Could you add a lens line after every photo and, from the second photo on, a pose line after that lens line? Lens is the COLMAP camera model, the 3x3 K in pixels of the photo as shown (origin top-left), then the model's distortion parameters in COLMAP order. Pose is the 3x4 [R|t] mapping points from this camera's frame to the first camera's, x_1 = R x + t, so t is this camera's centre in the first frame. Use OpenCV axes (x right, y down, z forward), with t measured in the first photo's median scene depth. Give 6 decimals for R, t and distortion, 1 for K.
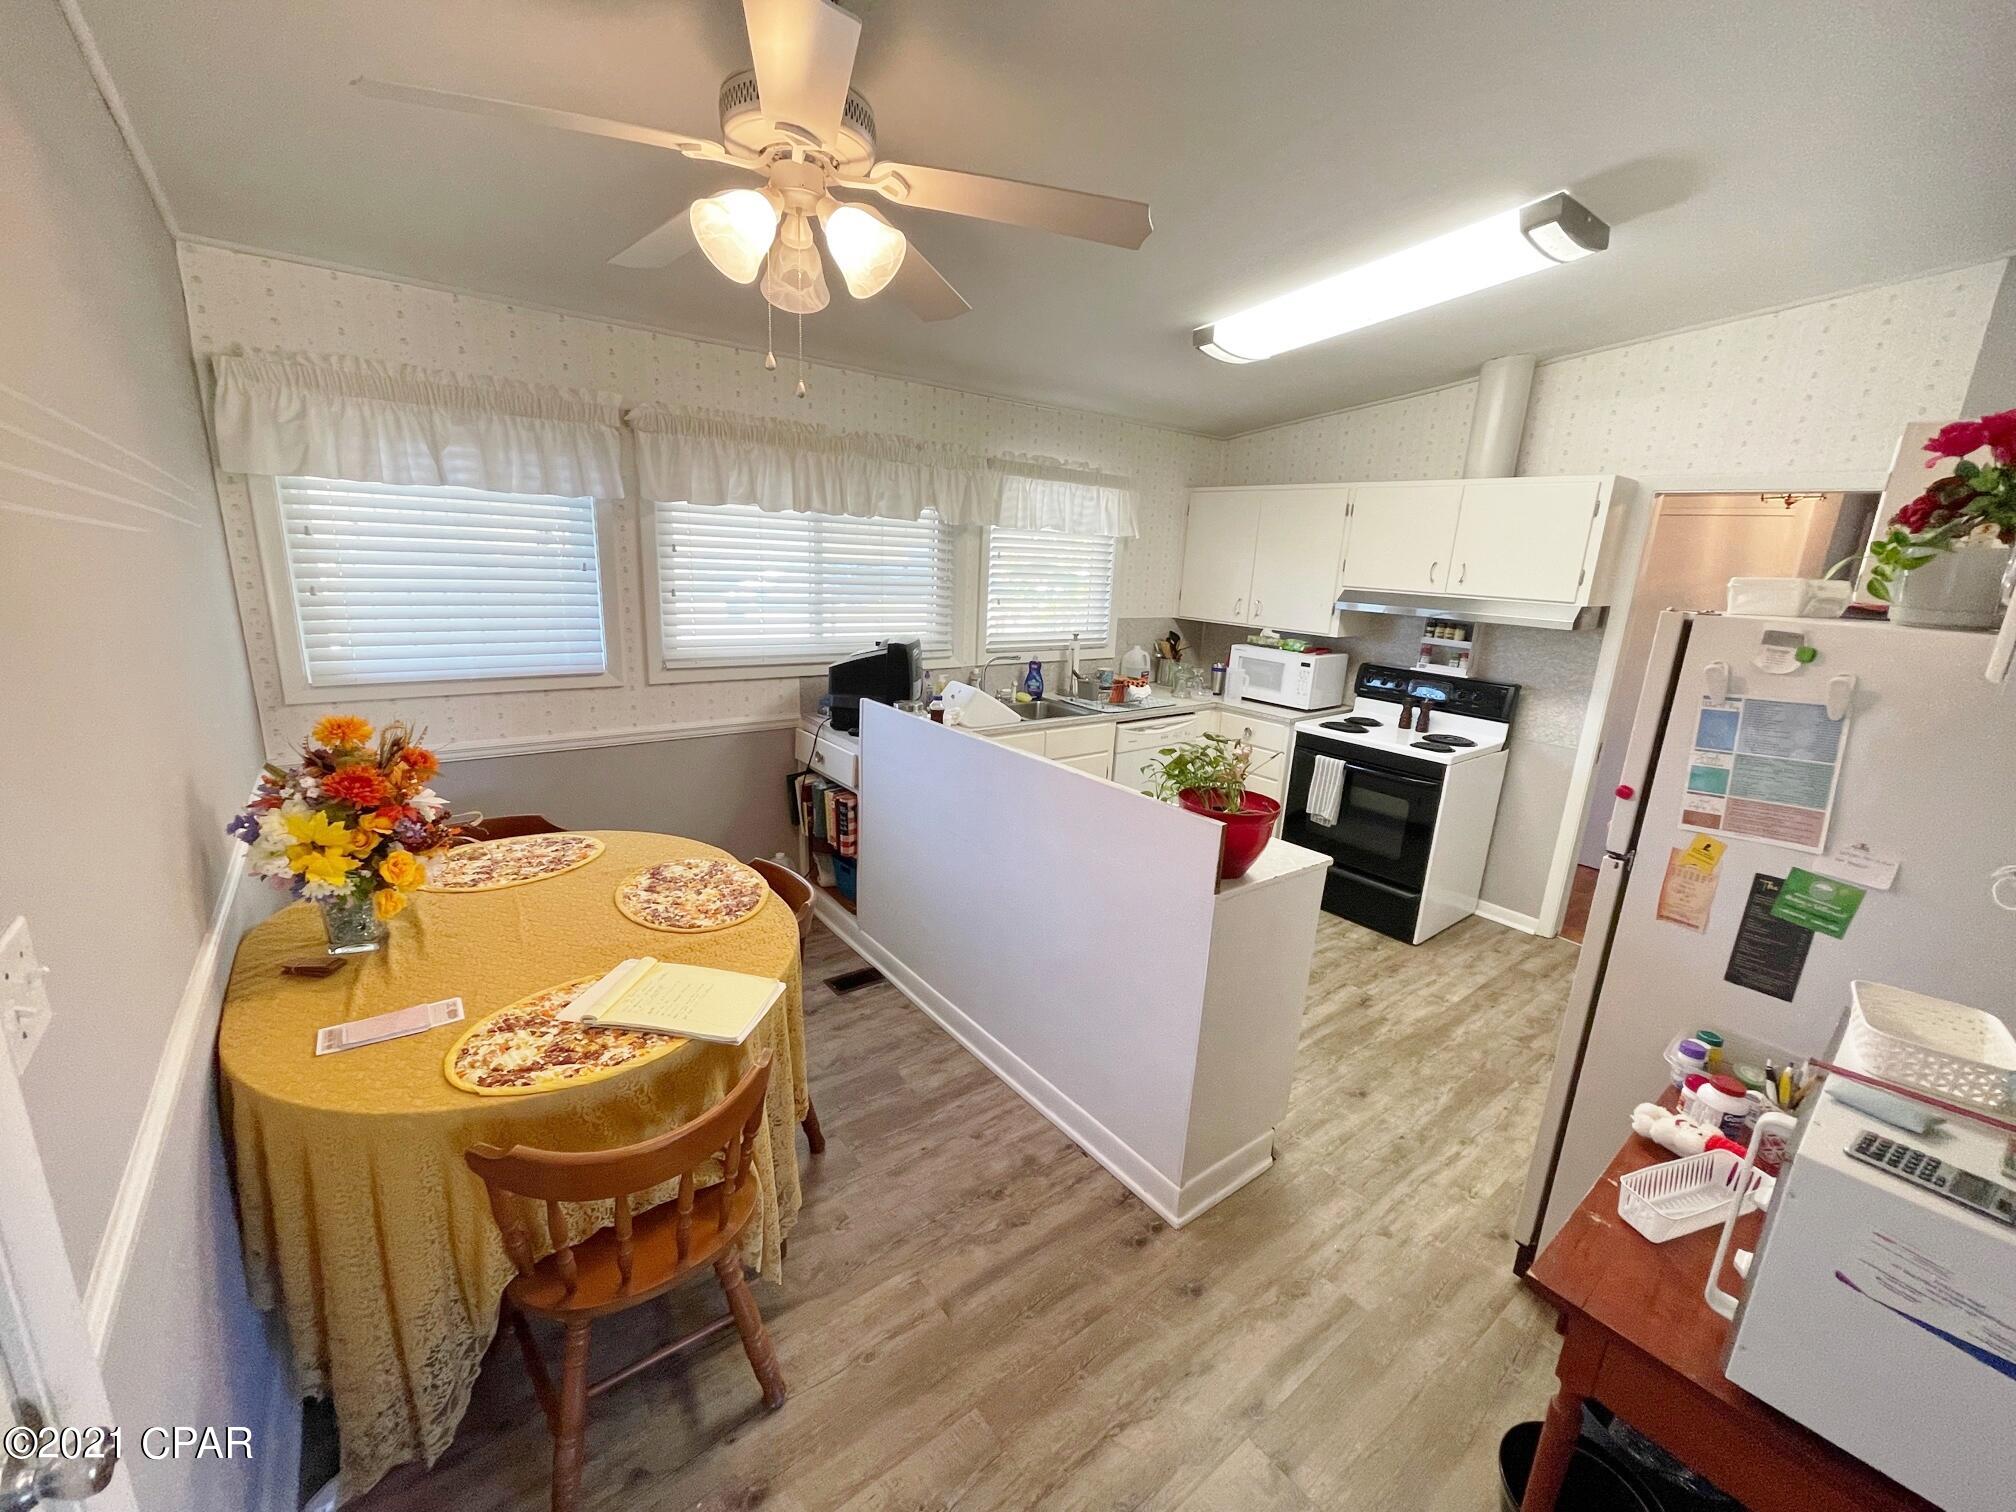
lens RADIAL K [[813.4, 0, 1004.4], [0, 813.4, 754.3], [0, 0, 1]] dist [-0.003761, 0.000150]
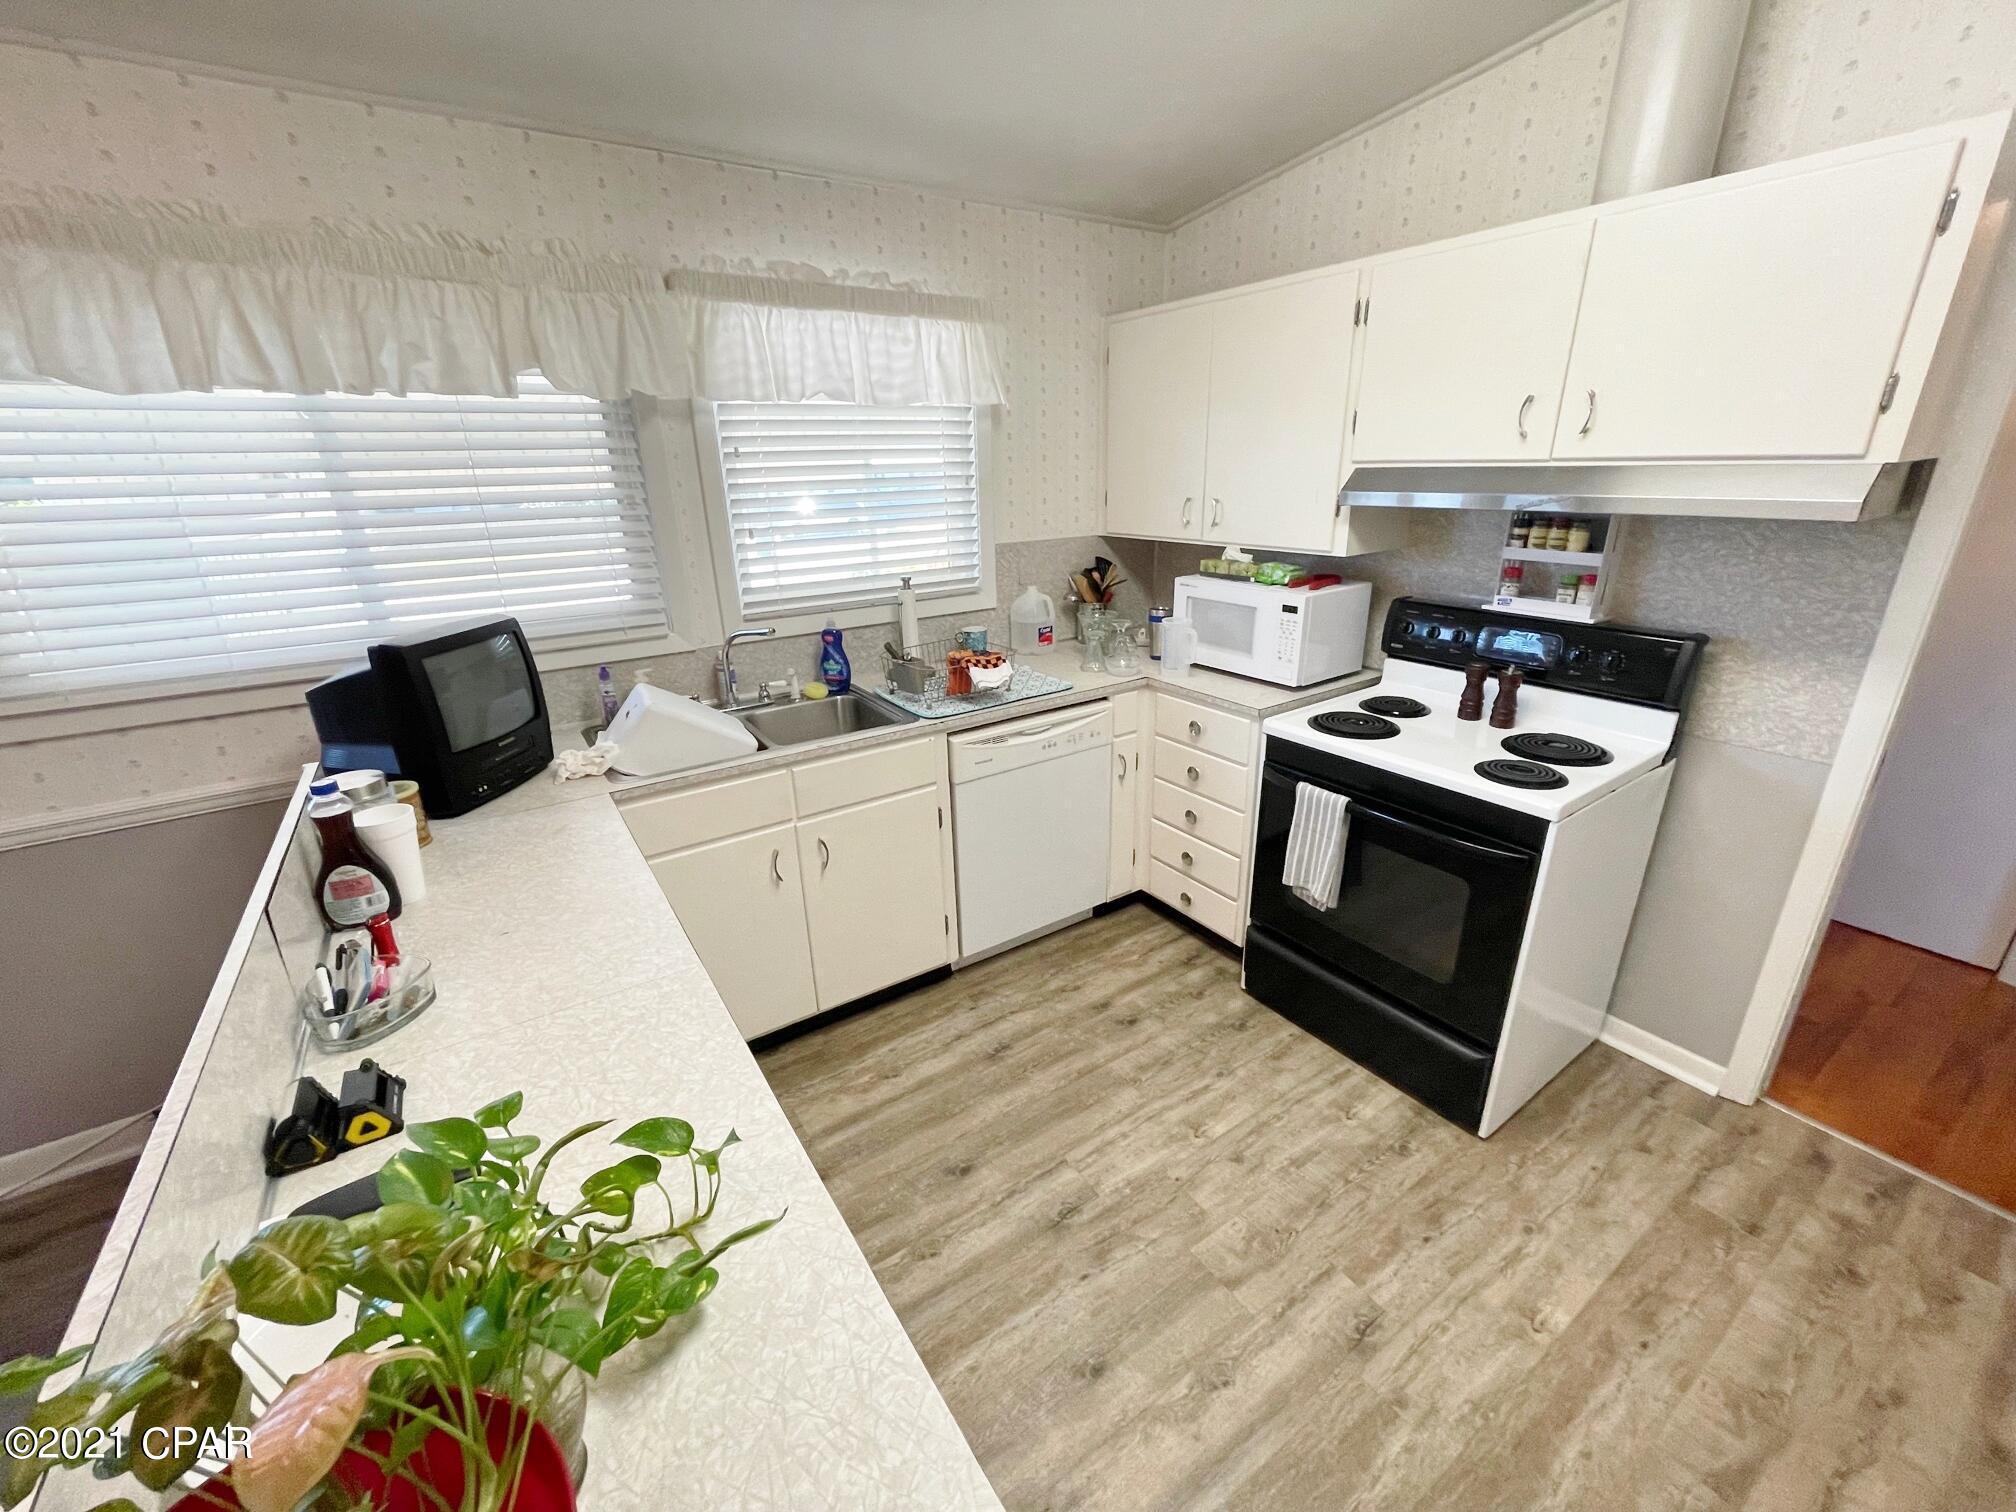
lens RADIAL K [[813.4, 0, 1005.5], [0, 813.4, 754.2], [0, 0, 1]] dist [-0.003761, 0.000150]
pose [[0.994595, -0.043472, -0.094292, 0.335619], [0.052667, 0.993858, 0.097330, -0.113396], [0.089481, -0.101770, 0.990775, 0.617462]]
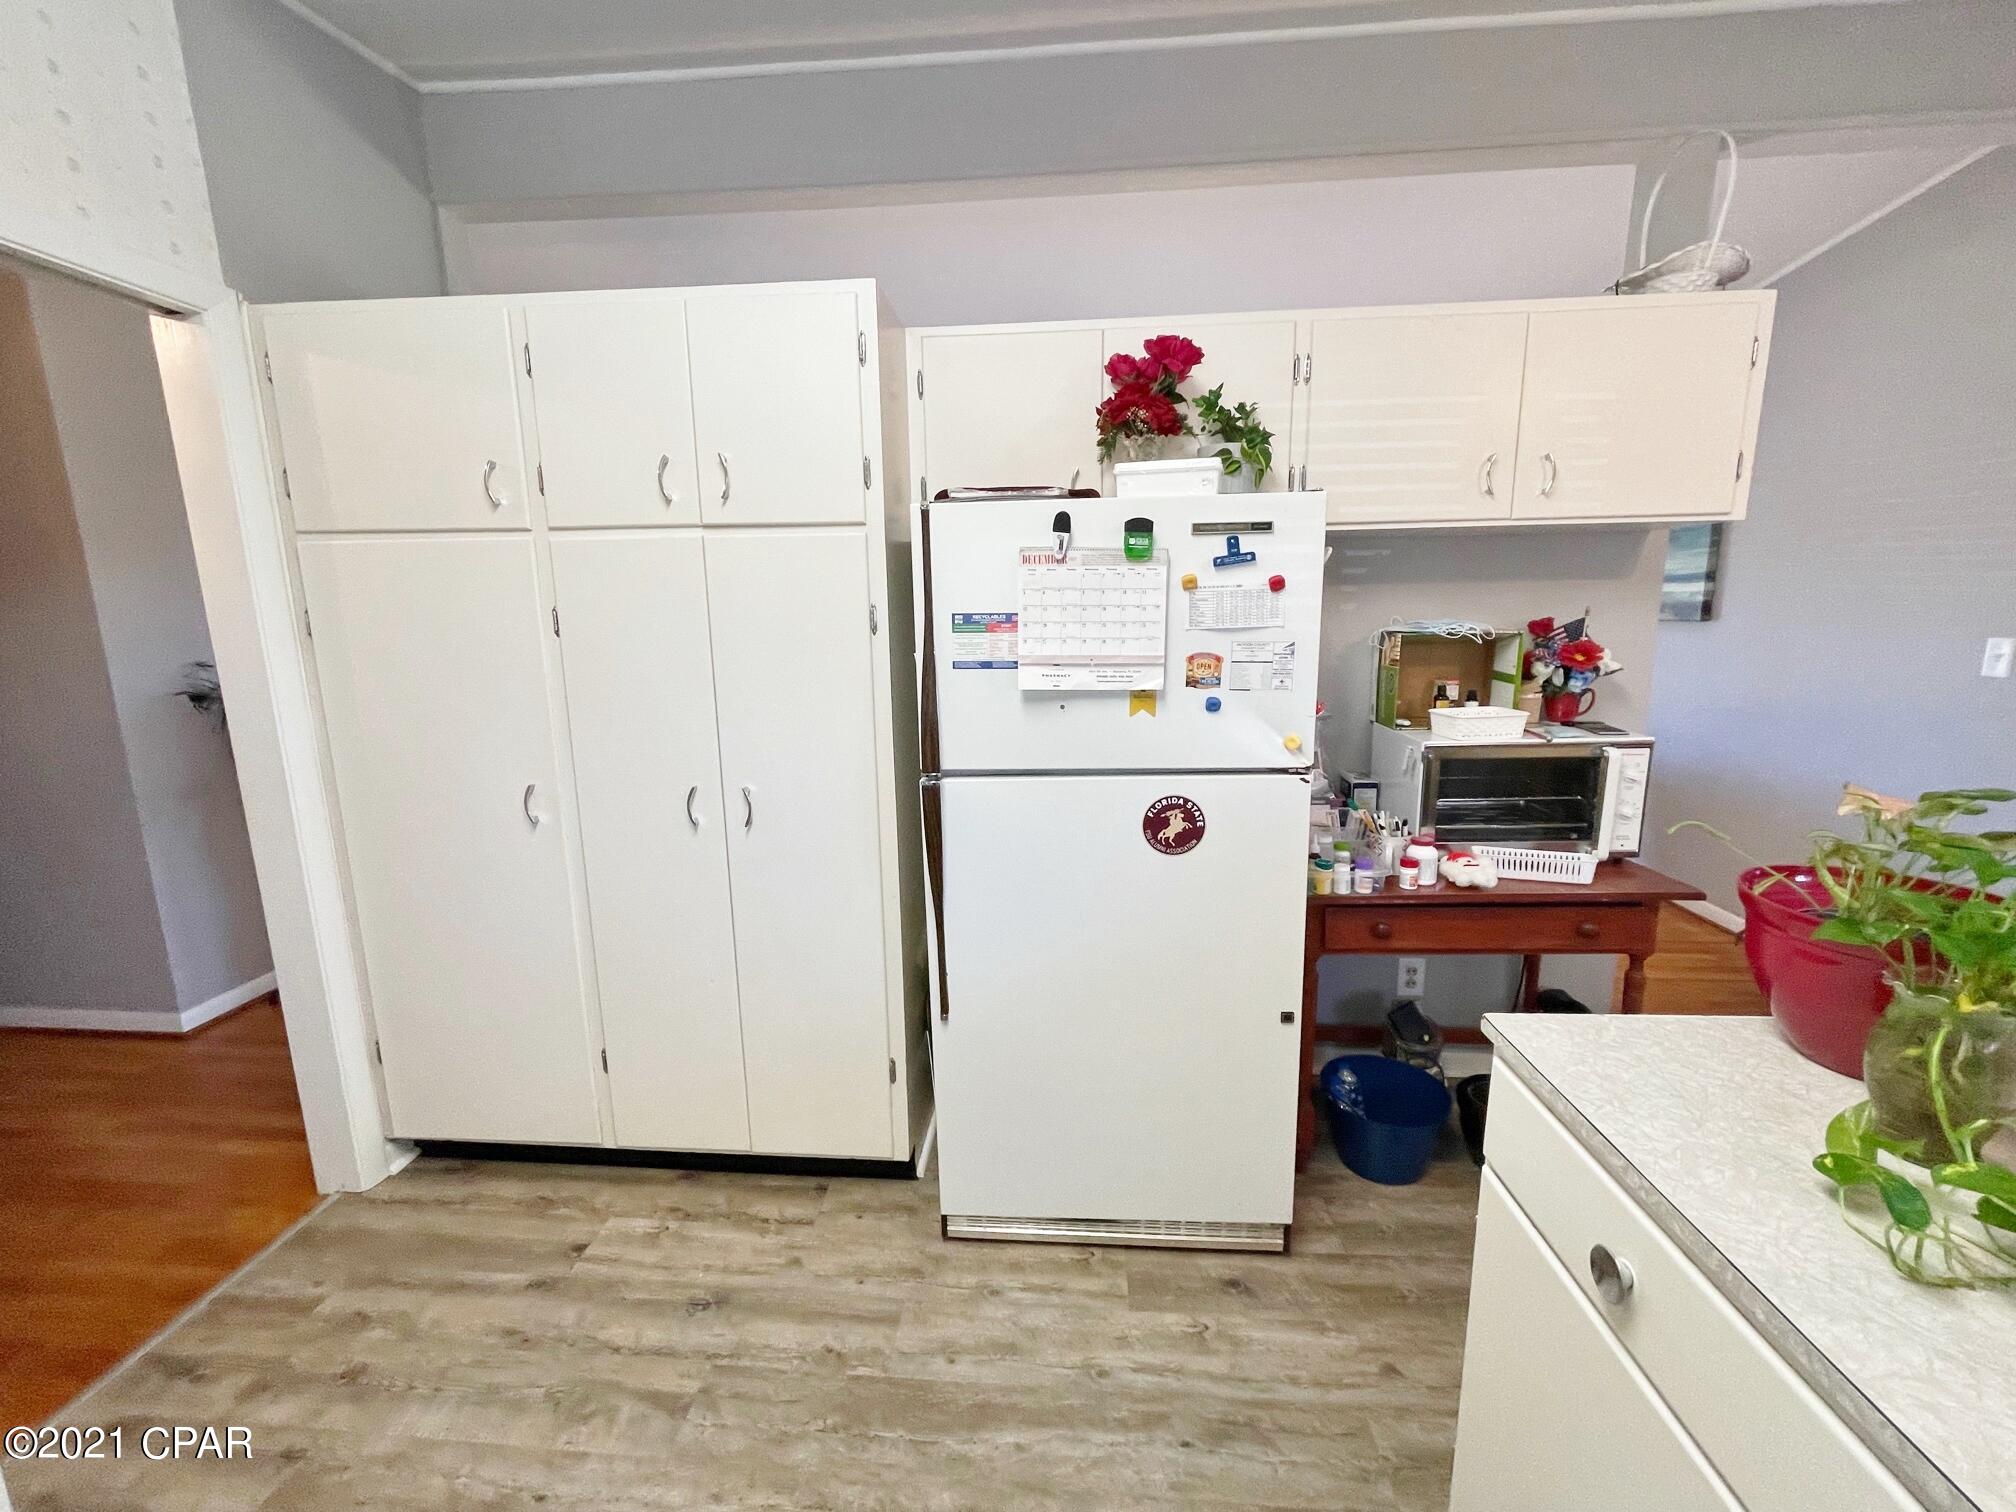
lens RADIAL K [[813.4, 0, 1008.3], [0, 813.4, 755.5], [0, 0, 1]] dist [-0.003761, 0.000150]
pose [[-0.742208, -0.159726, 0.650857, 0.255805], [0.140658, 0.912423, 0.384318, -0.177968], [-0.655243, 0.376792, -0.654740, 1.124559]]
